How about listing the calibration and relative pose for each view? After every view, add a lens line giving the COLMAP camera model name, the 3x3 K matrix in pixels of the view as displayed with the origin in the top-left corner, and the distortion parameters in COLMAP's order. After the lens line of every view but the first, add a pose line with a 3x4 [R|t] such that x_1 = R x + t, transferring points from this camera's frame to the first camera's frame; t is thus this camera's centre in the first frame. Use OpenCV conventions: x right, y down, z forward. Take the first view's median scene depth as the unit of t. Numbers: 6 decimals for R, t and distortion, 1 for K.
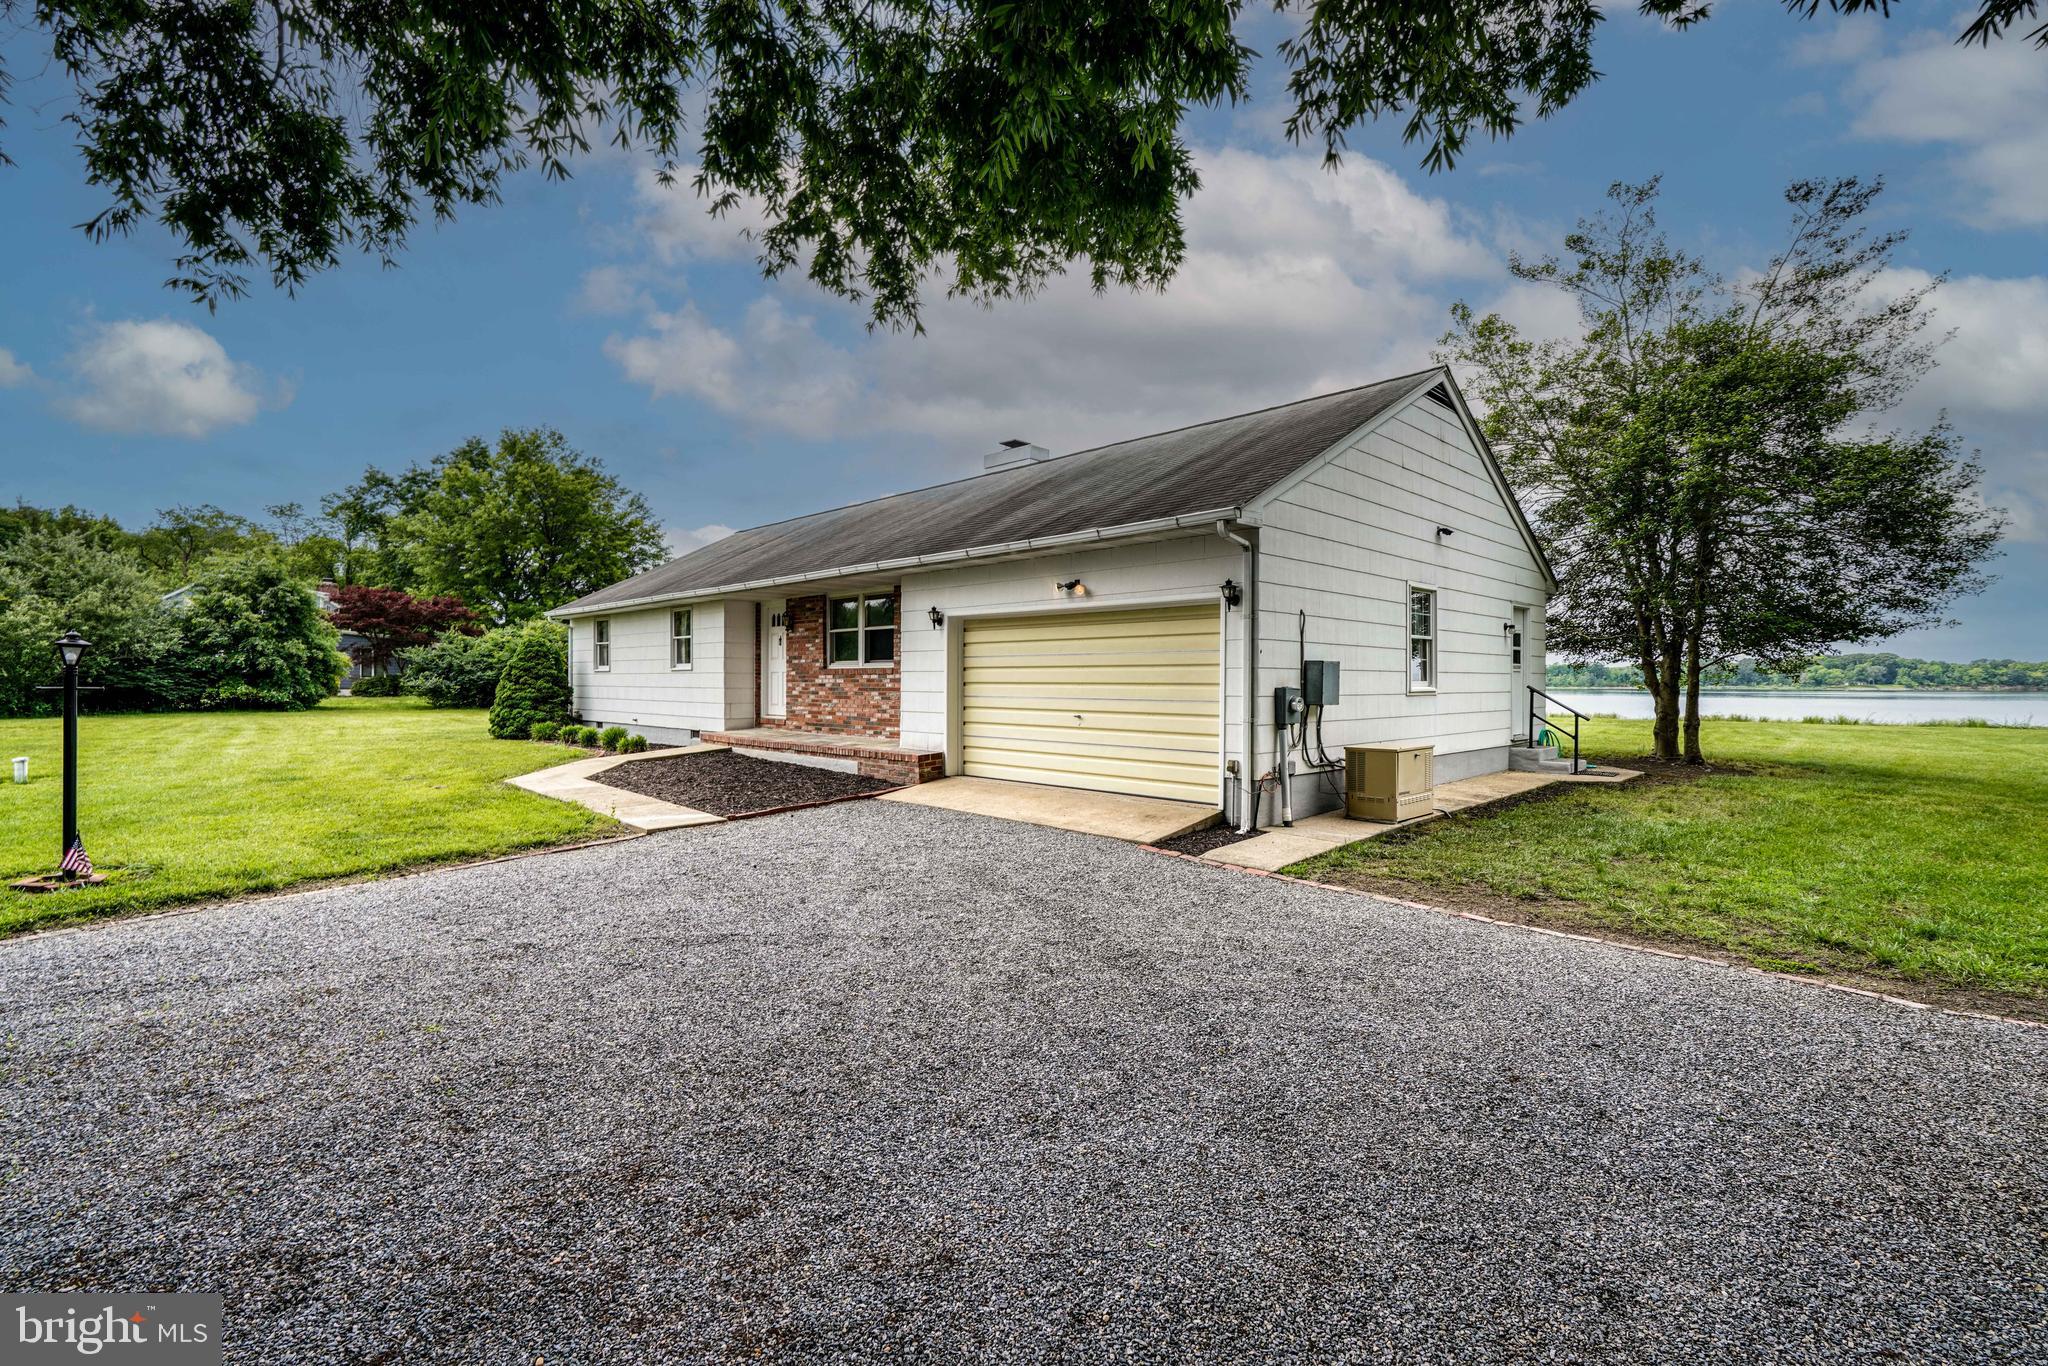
lens RADIAL K [[923.1, 0, 1032.4], [0, 923.1, 674.8], [0, 0, 1]] dist [-0.009301, 0.001658]
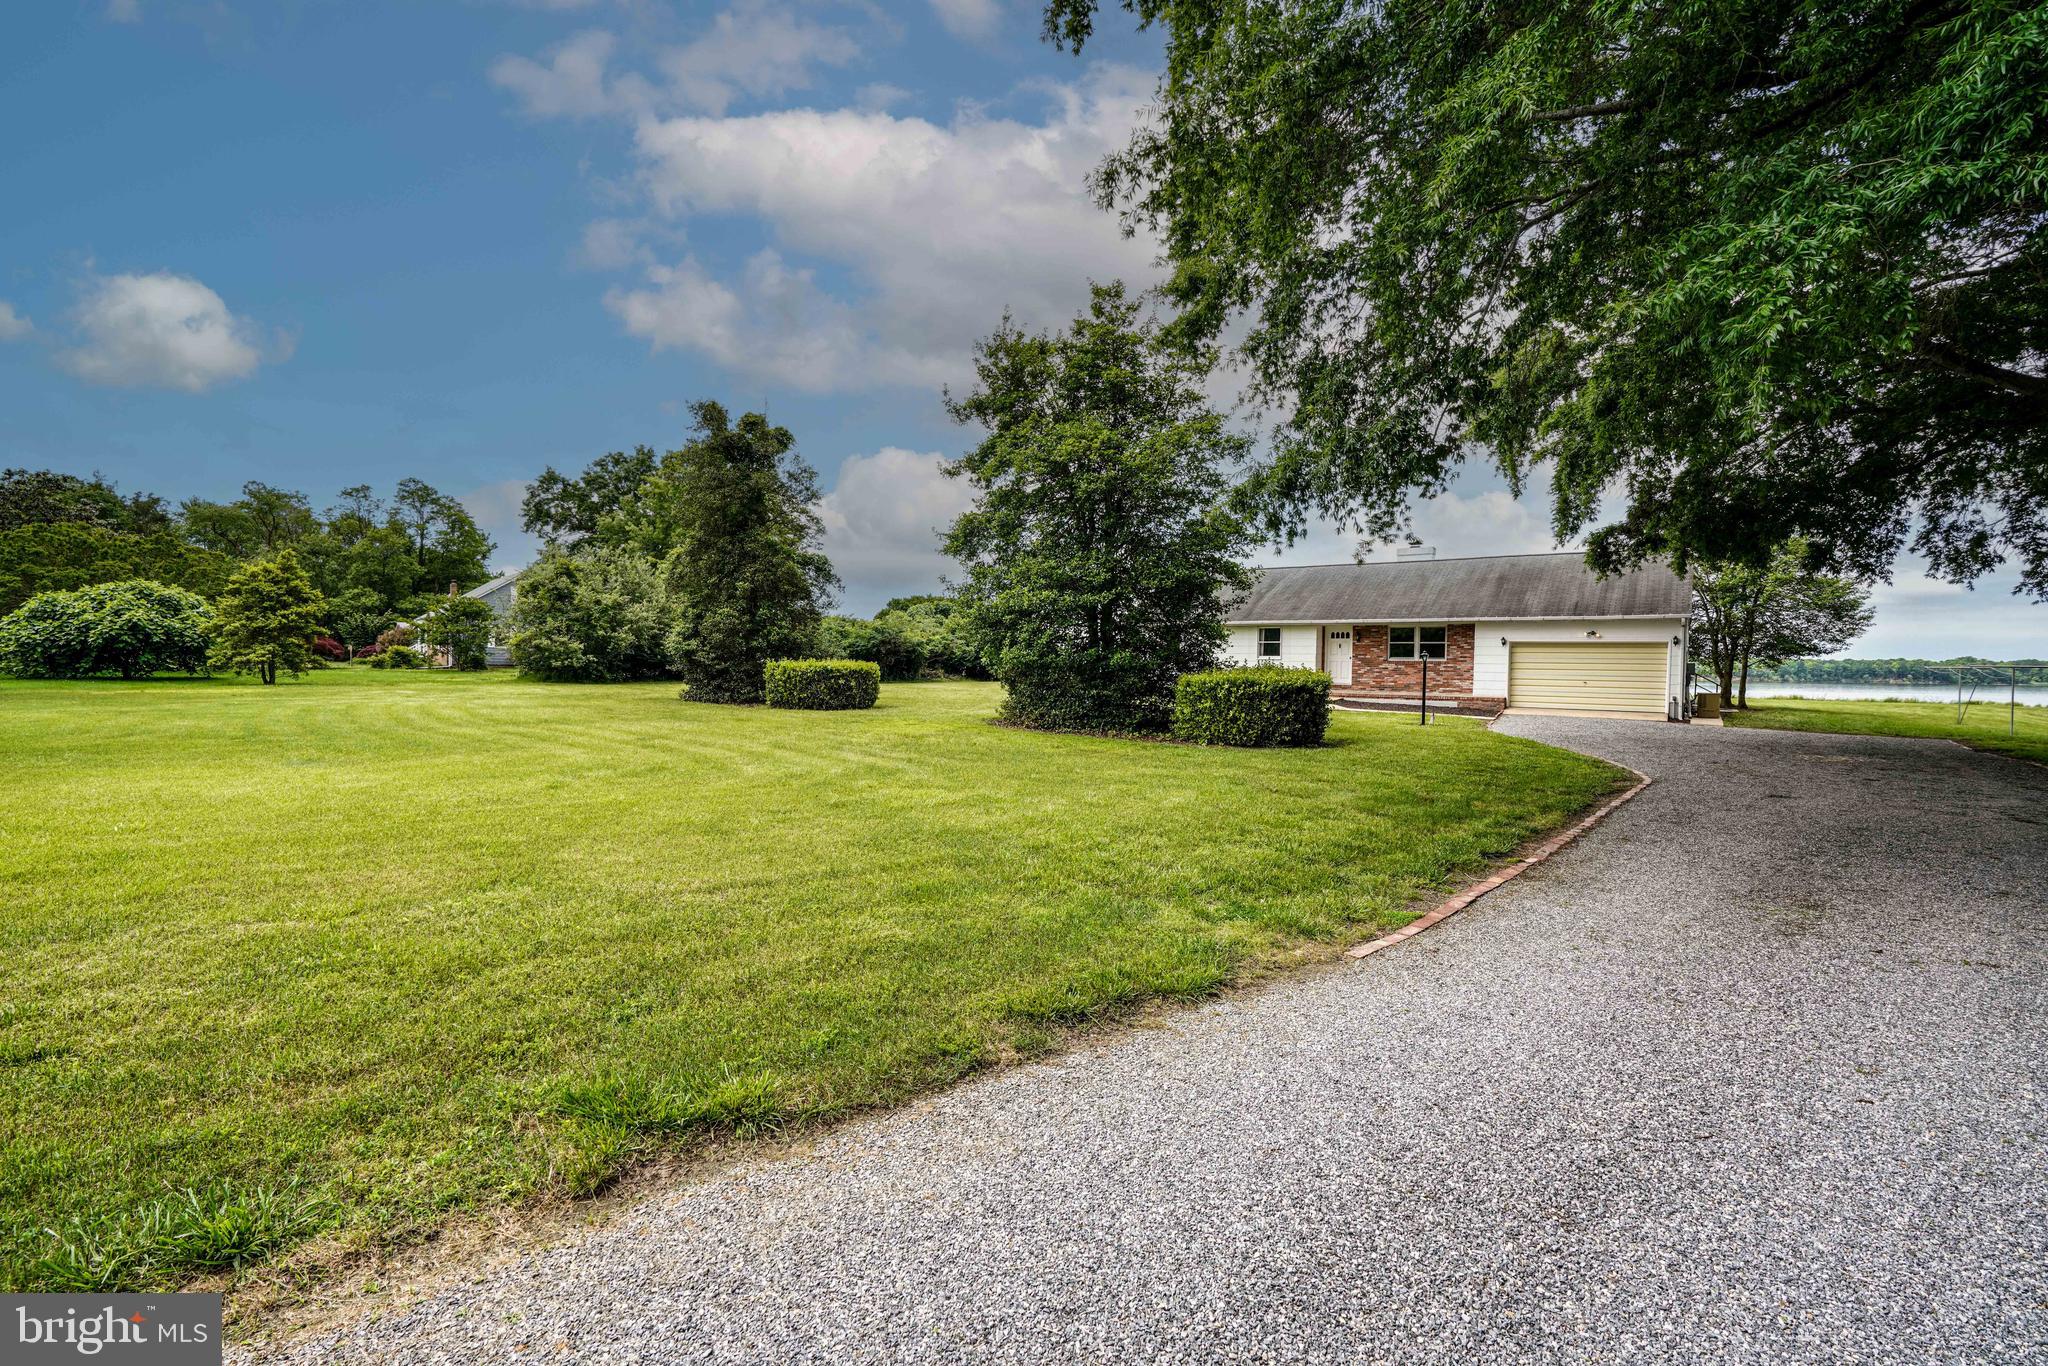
lens RADIAL K [[923.1, 0, 1032.4], [0, 923.1, 674.8], [0, 0, 1]] dist [-0.009301, 0.001658]
pose [[0.988356, 0.011967, 0.151689, -1.213857], [-0.014707, 0.999748, 0.016954, 0.001554], [-0.151448, -0.018987, 0.988283, -0.862713]]
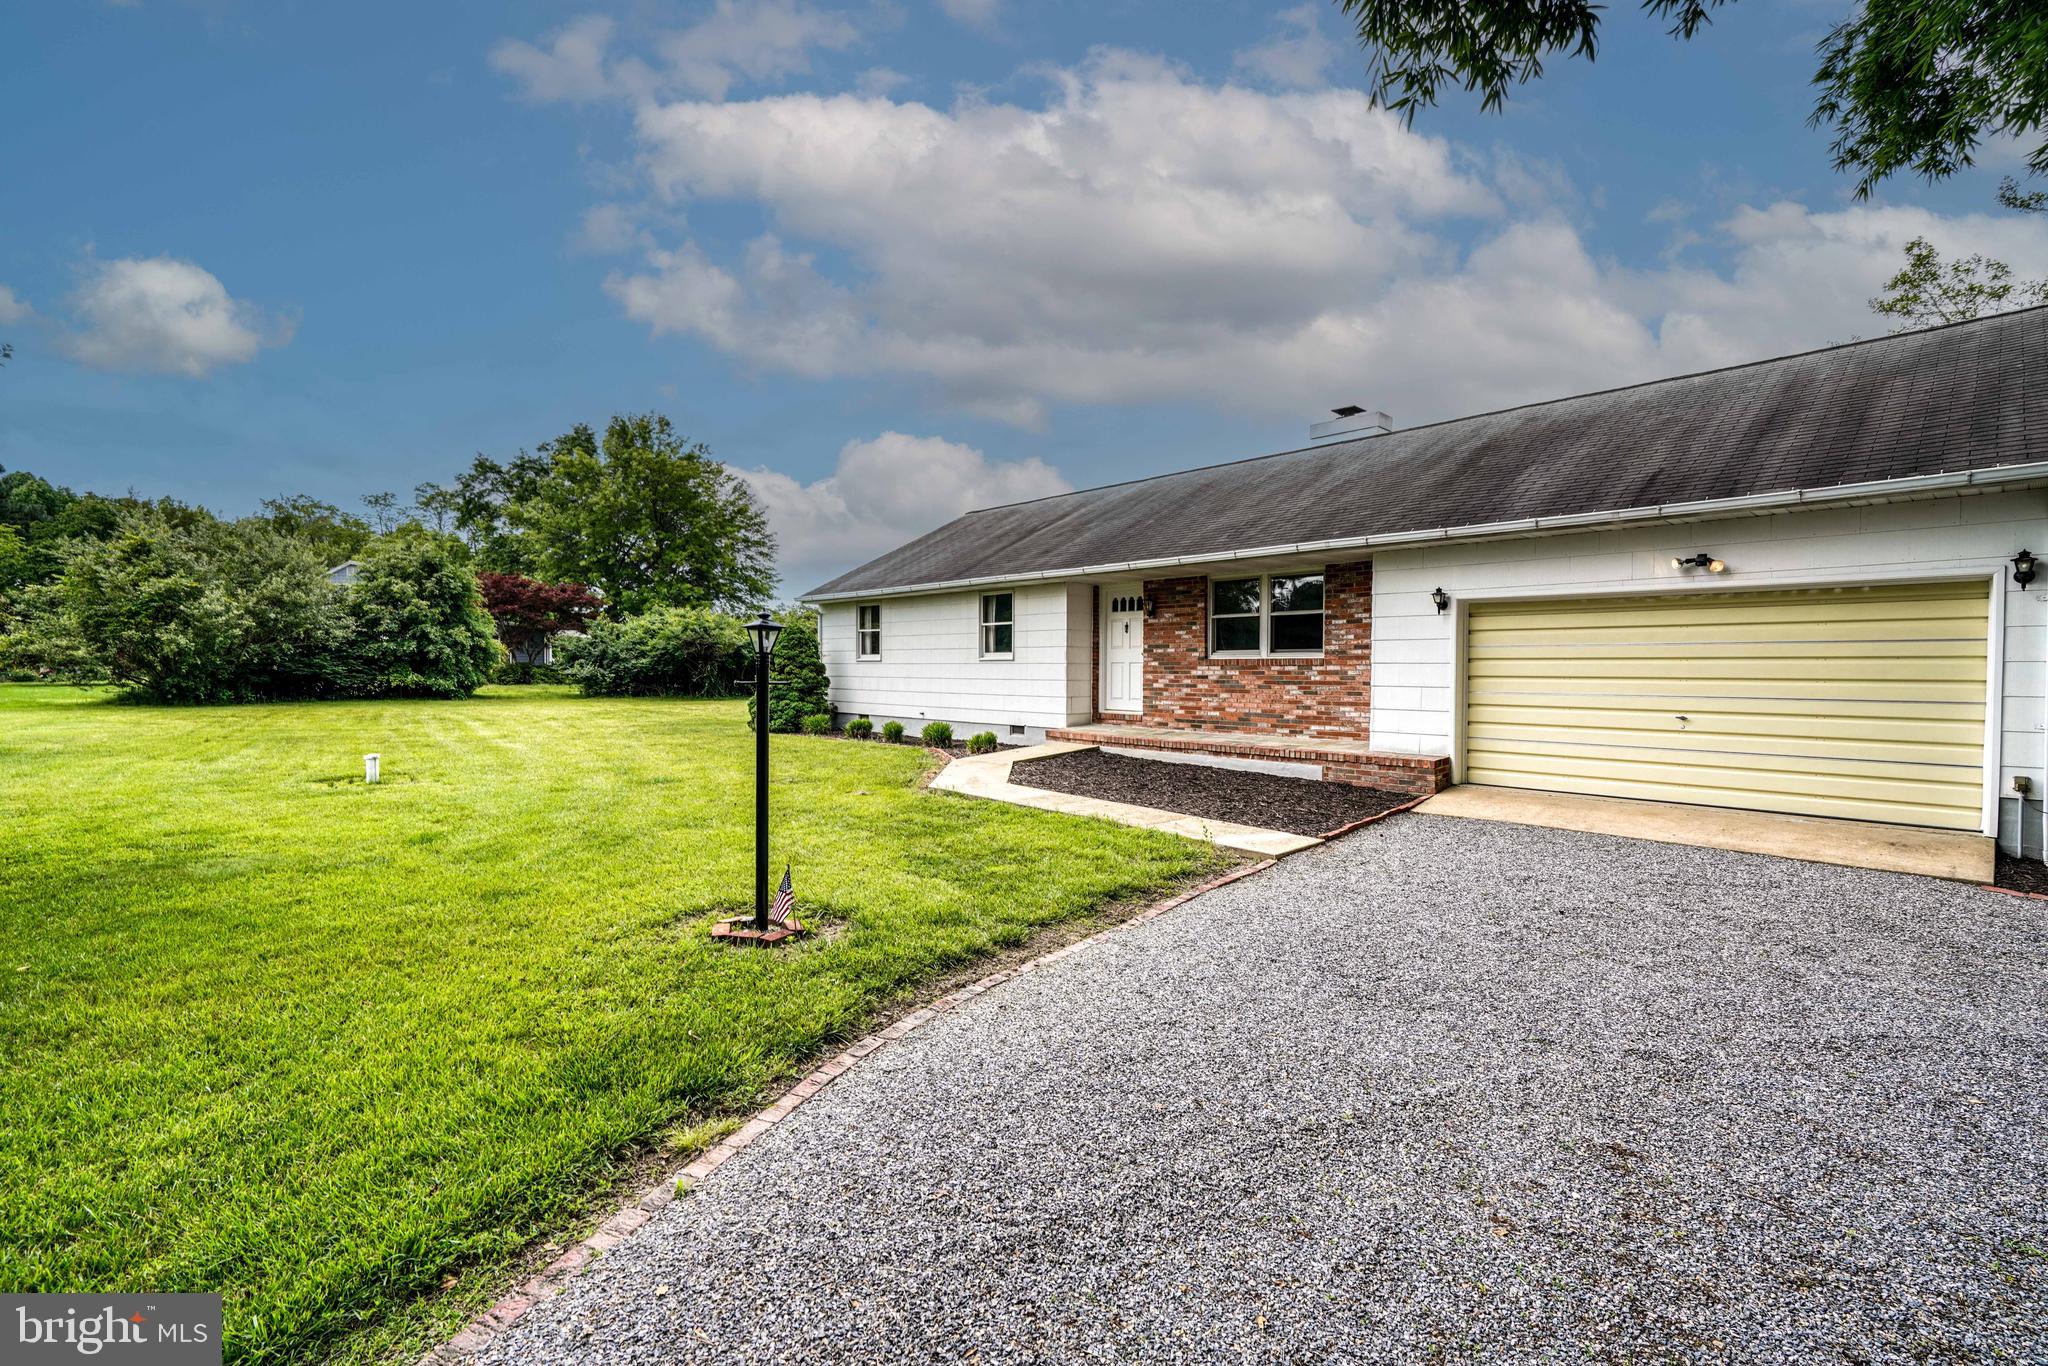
lens RADIAL K [[923.1, 0, 1032.4], [0, 923.1, 674.8], [0, 0, 1]] dist [-0.009301, 0.001658]
pose [[0.999125, 0.003337, -0.041680, -0.321908], [-0.002823, 0.999919, 0.012384, -0.001669], [0.041718, -0.012255, 0.999054, 0.090092]]
